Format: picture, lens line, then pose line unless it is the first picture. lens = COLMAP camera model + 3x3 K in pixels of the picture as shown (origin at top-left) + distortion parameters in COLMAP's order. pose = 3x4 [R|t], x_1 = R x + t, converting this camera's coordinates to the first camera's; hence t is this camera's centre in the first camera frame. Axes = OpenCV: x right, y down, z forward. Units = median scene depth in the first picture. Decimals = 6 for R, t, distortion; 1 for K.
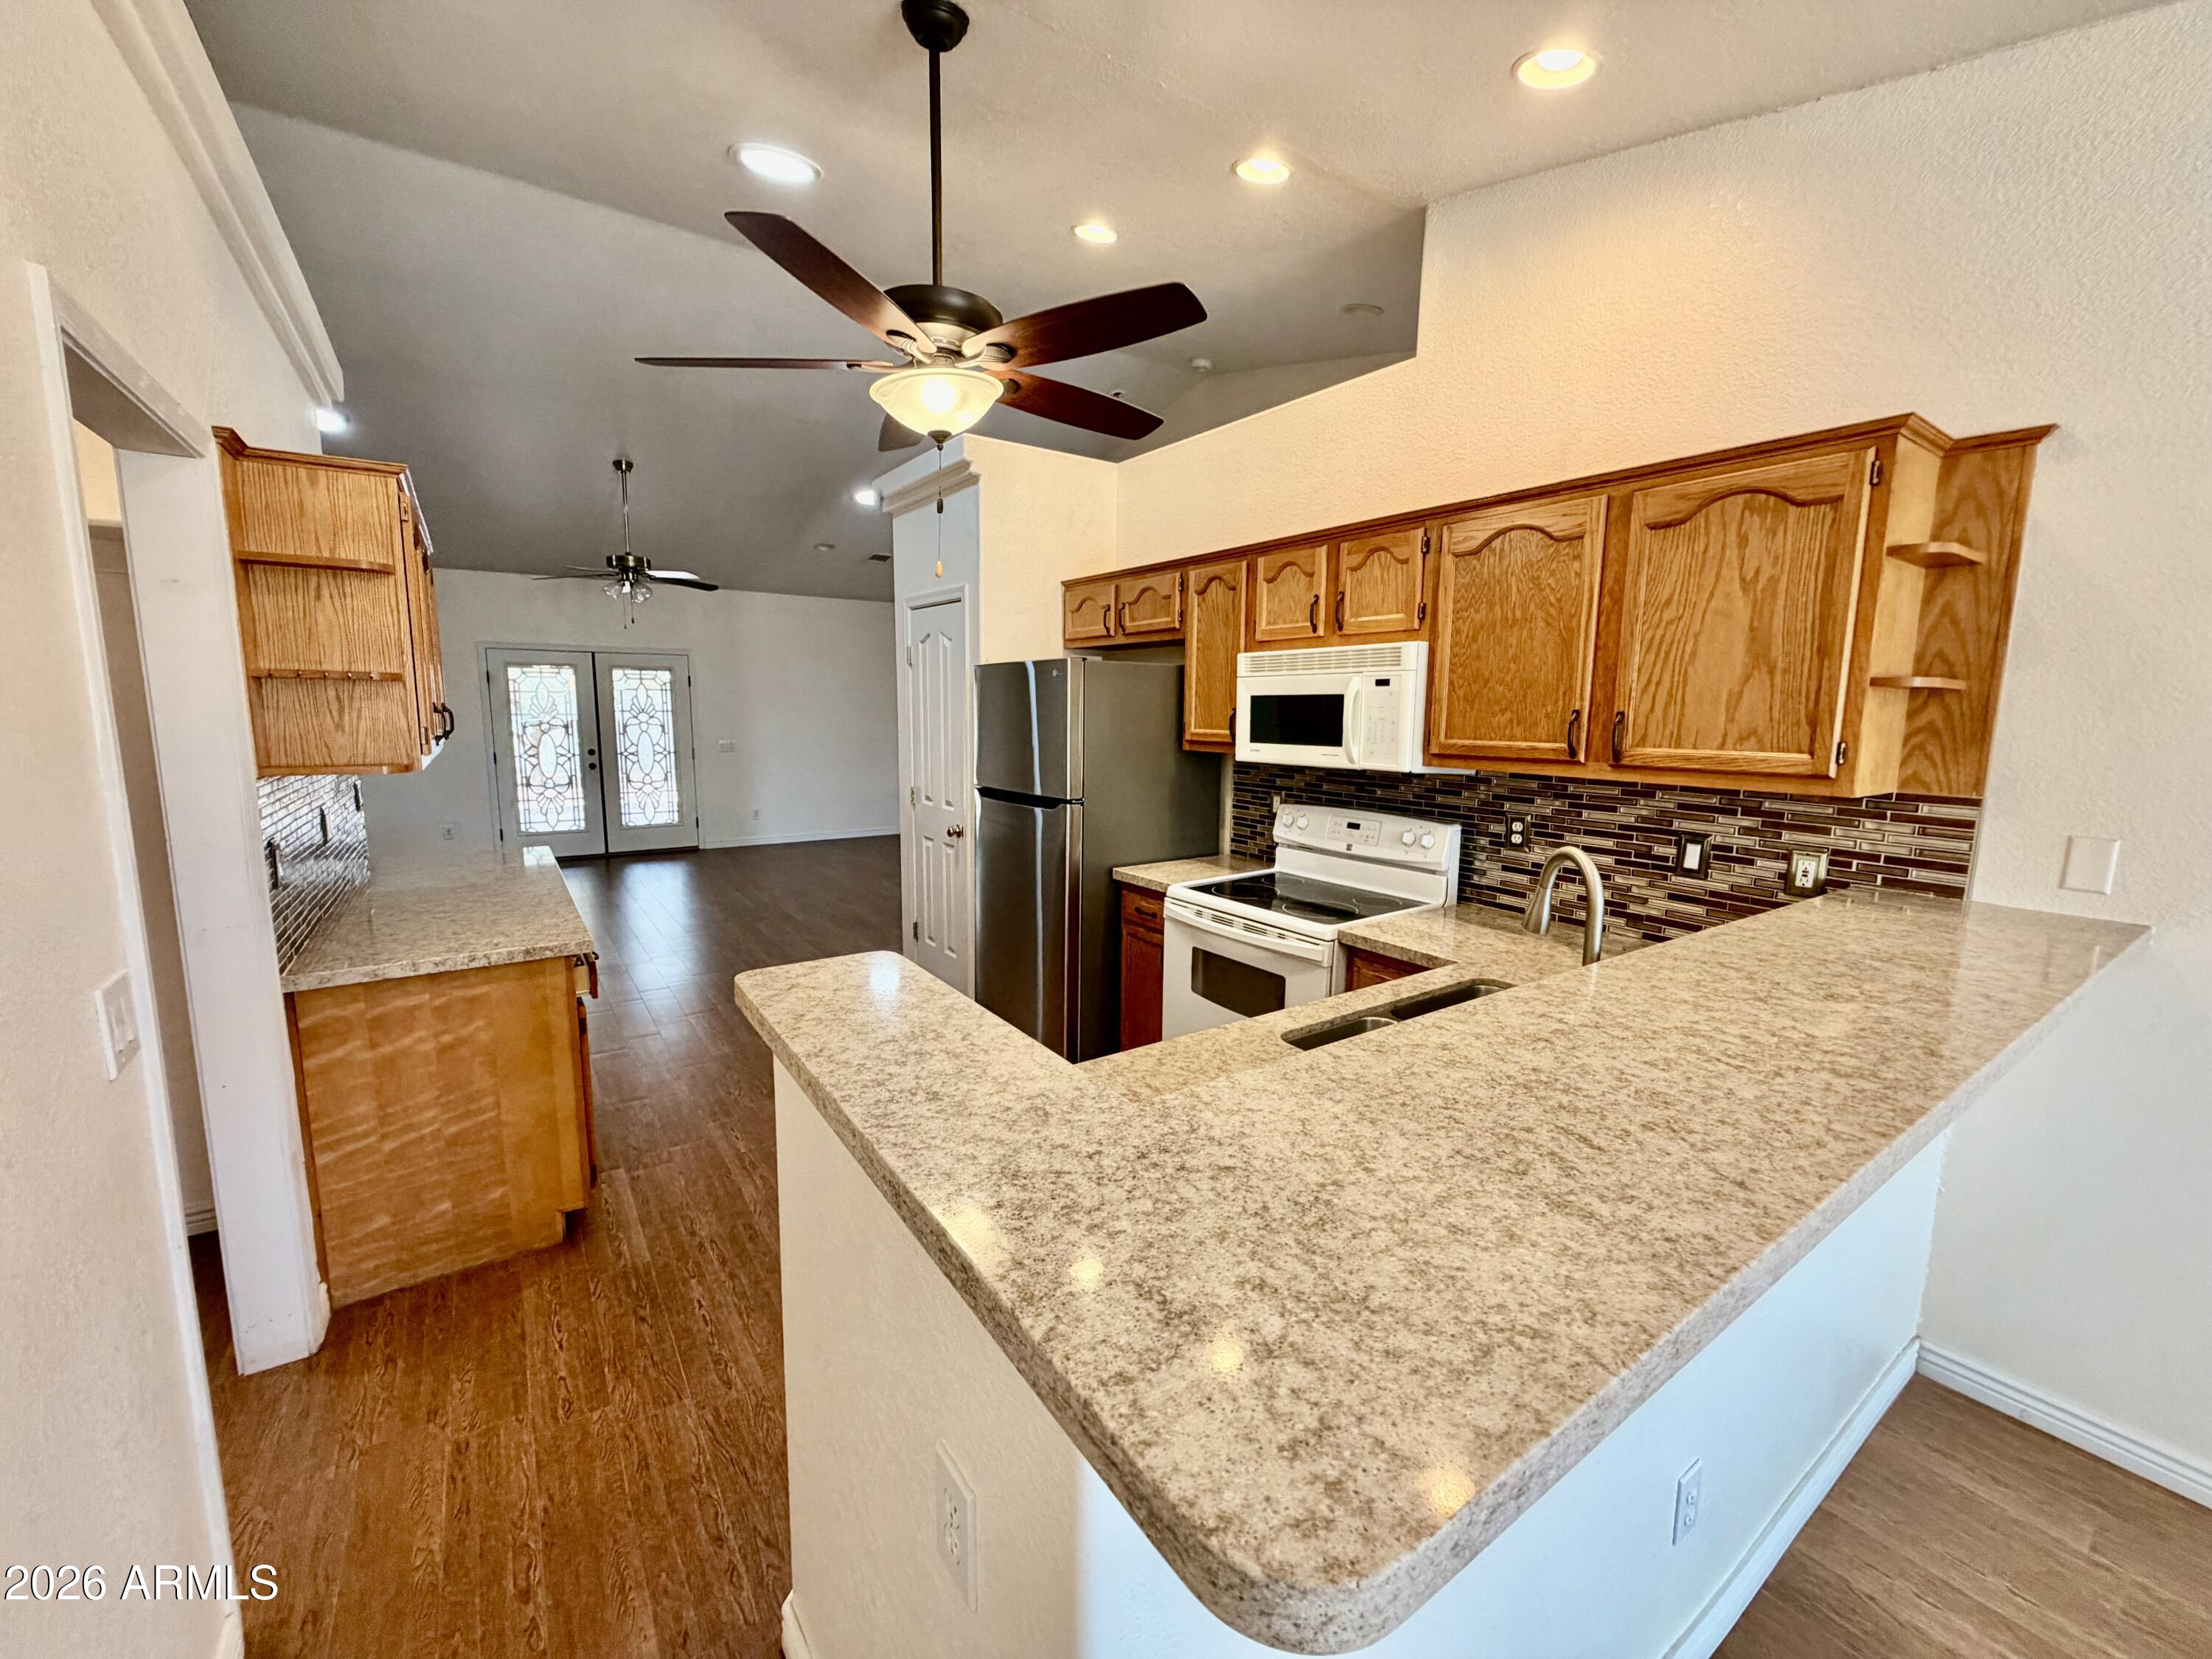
lens RADIAL K [[880.5, 0, 1112.0], [0, 880.5, 830.0], [0, 0, 1]] dist [-0.000537, -0.000327]
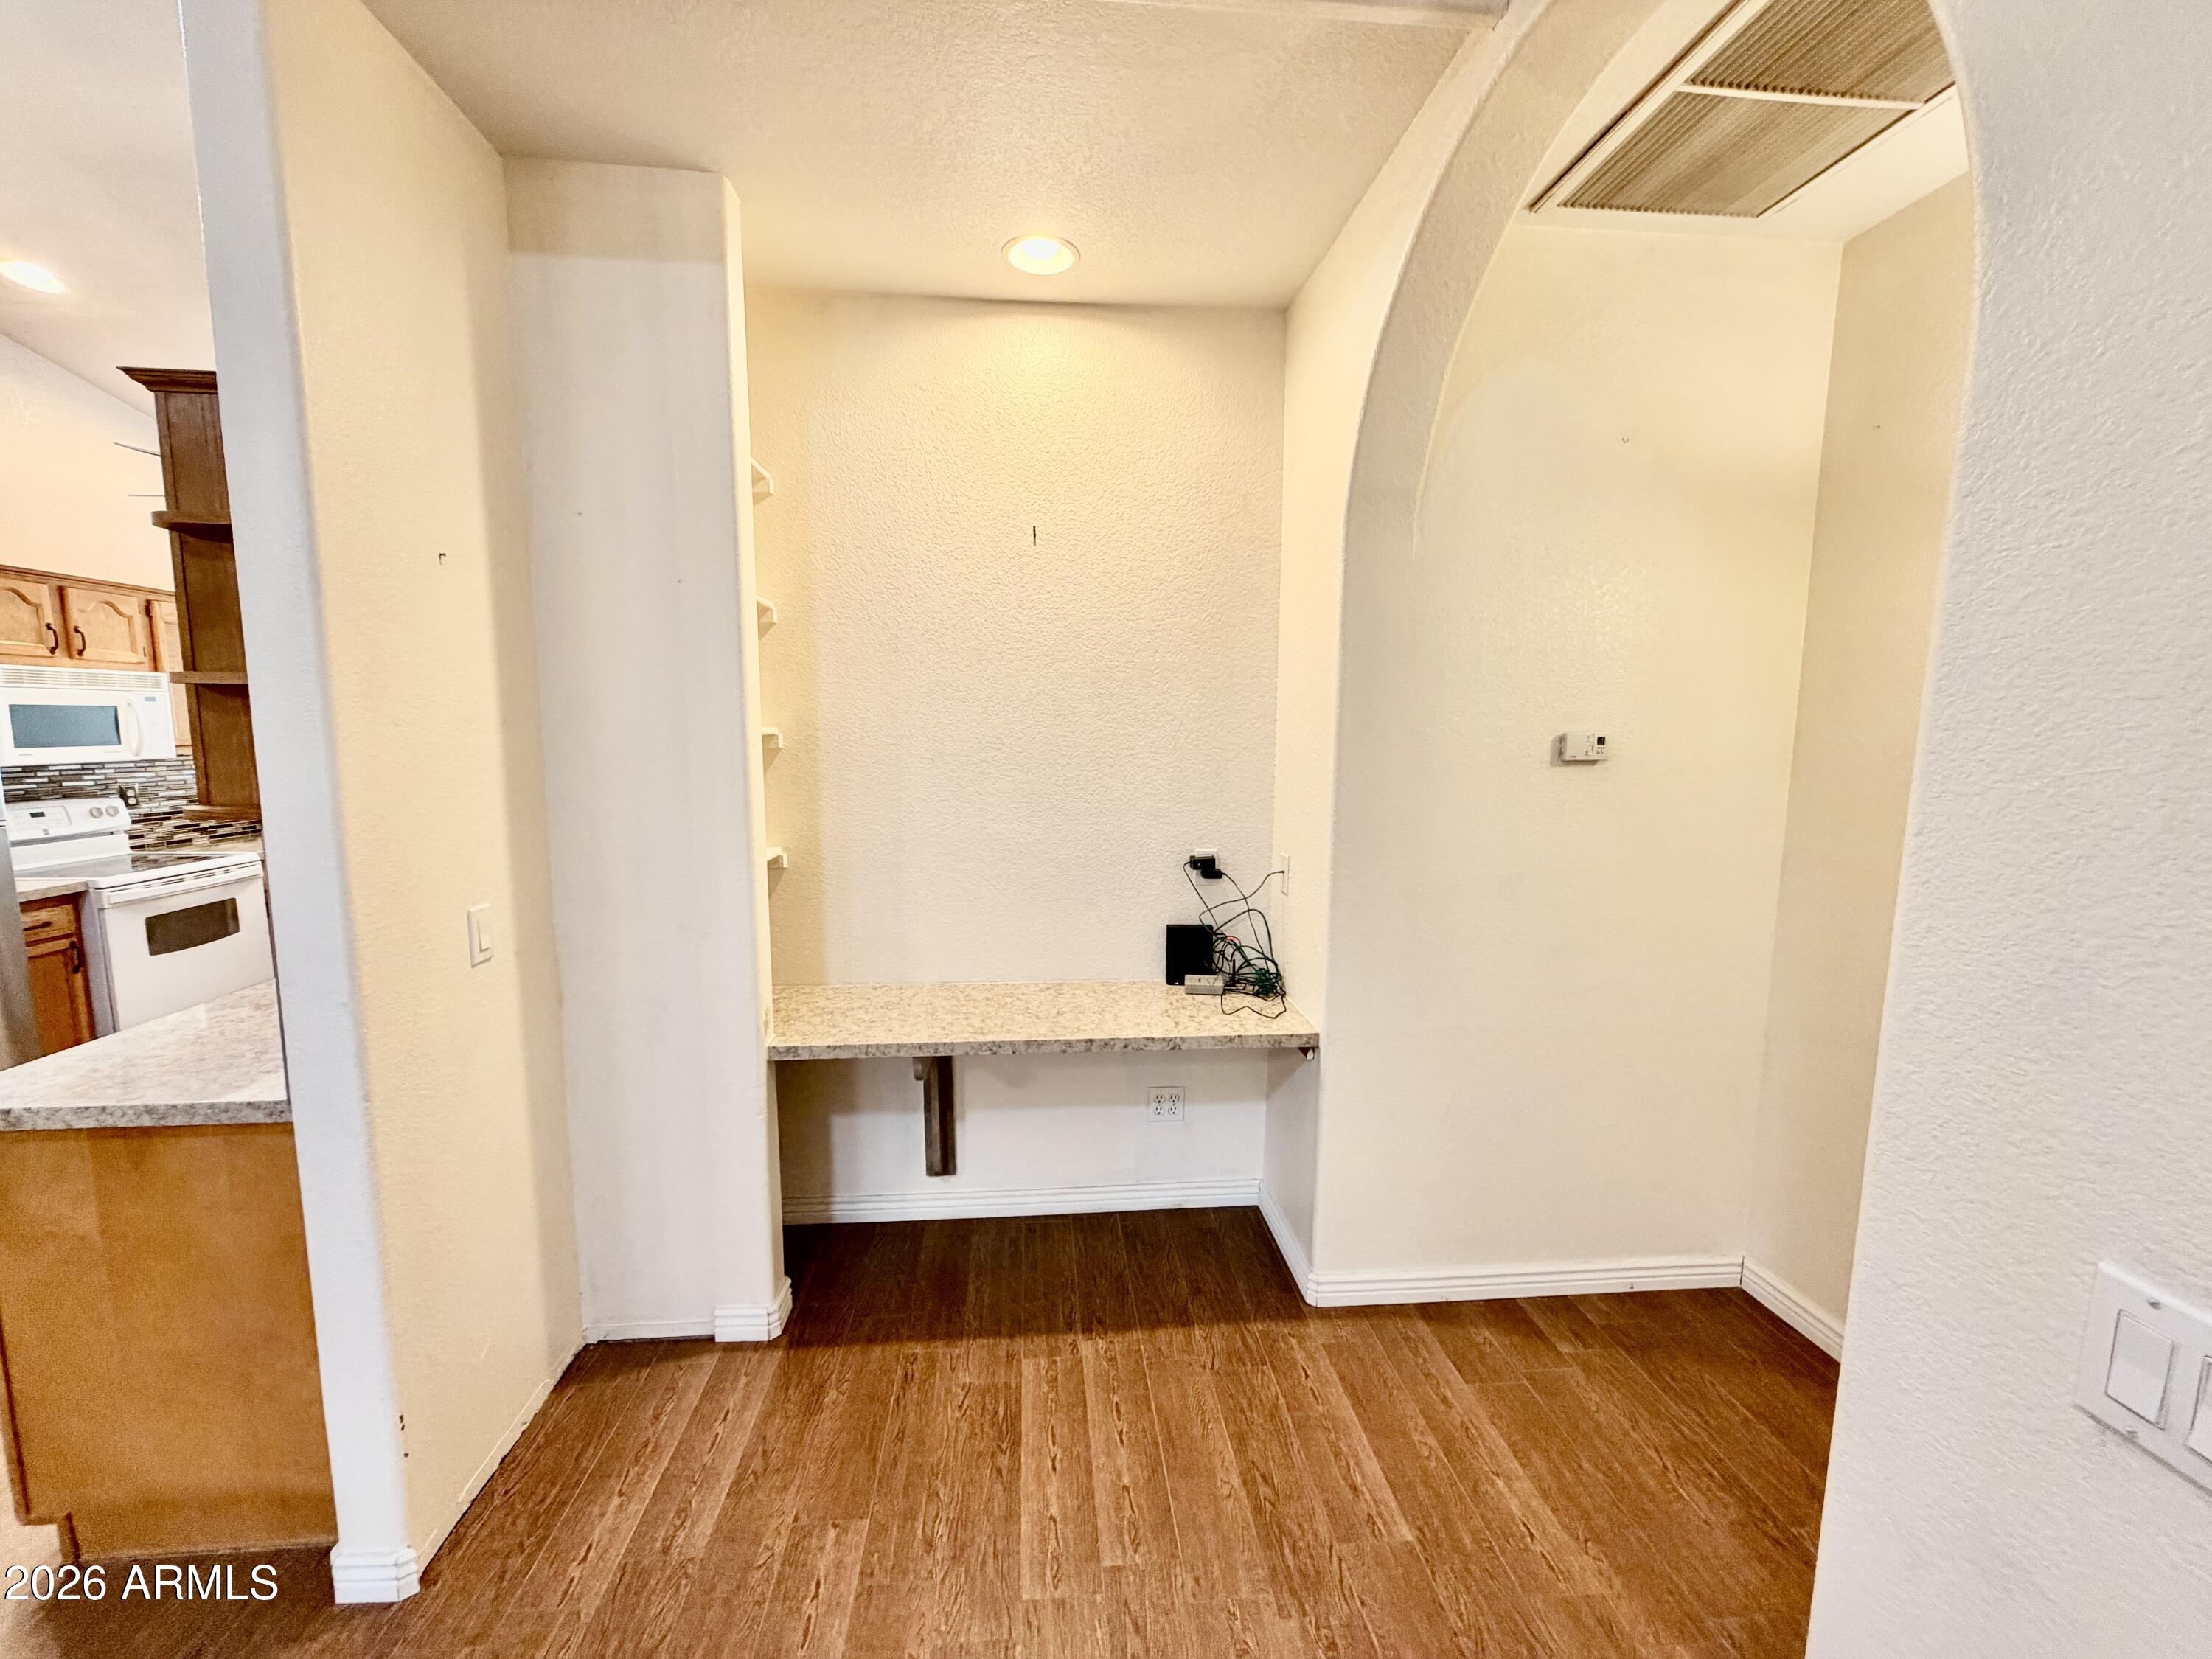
lens RADIAL K [[880.5, 0, 1104.6], [0, 880.5, 826.0], [0, 0, 1]] dist [-0.000537, -0.000327]
pose [[-0.864394, -0.070953, 0.497783, -2.023857], [0.057395, 0.969599, 0.237871, -0.245949], [-0.499528, 0.234185, -0.834044, 1.652110]]
